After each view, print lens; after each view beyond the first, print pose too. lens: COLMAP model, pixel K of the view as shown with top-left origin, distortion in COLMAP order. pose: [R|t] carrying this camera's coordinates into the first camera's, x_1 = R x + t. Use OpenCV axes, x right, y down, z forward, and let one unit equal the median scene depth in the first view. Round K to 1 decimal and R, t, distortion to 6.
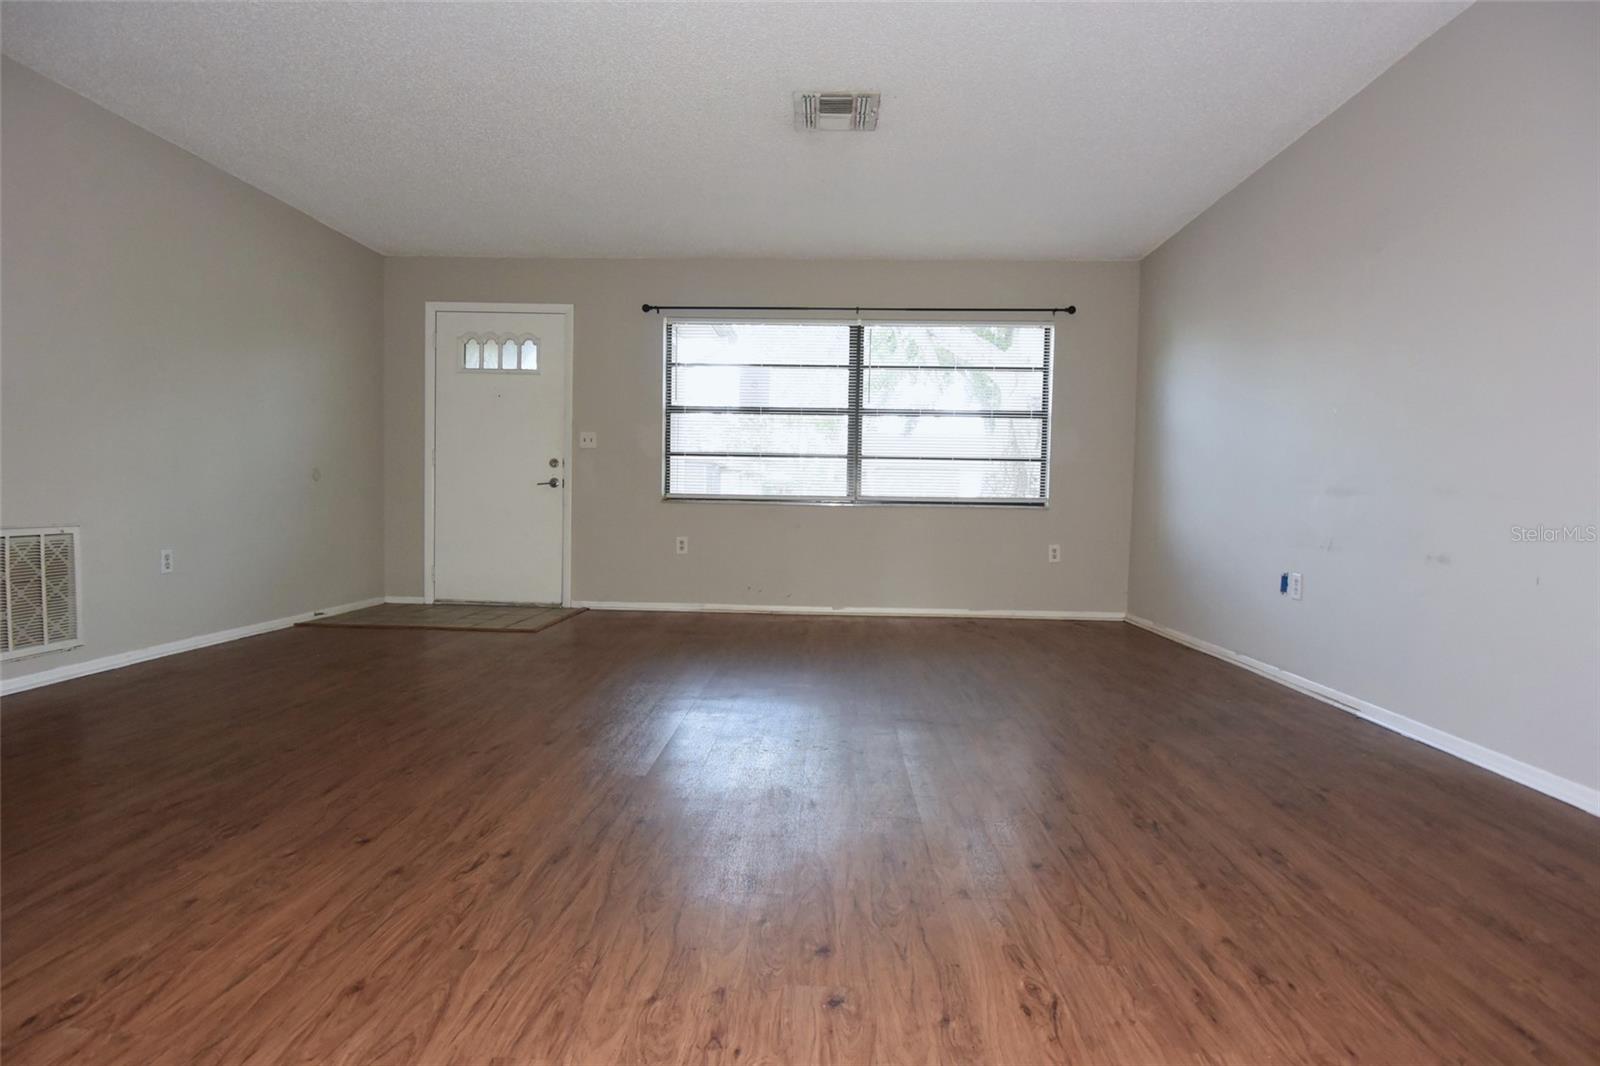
lens RADIAL K [[860.1, 0, 806.4], [0, 860.1, 536.6], [0, 0, 1]] dist [-0.002605, -0.026231]
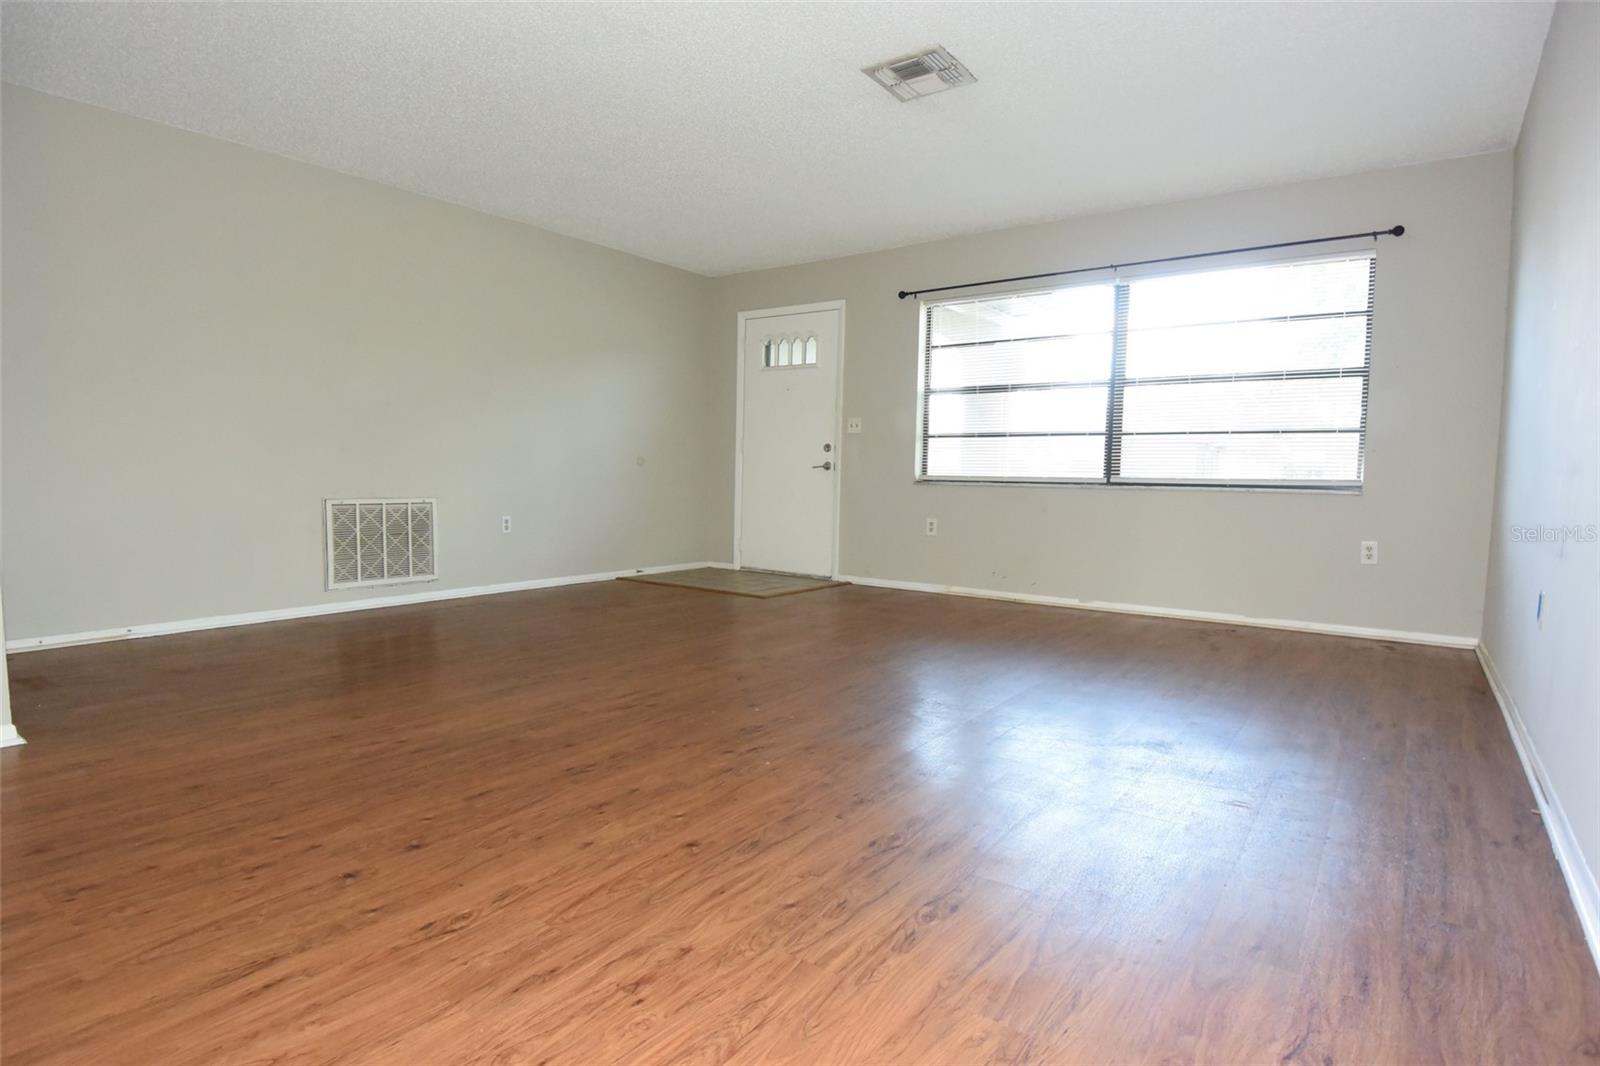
lens RADIAL K [[860.1, 0, 806.4], [0, 860.1, 536.6], [0, 0, 1]] dist [-0.002605, -0.026231]
pose [[0.820542, 0.037088, -0.570381, 0.313097], [-0.027018, 0.999294, 0.026110, -0.000809], [0.570947, -0.006014, 0.820965, 0.087828]]
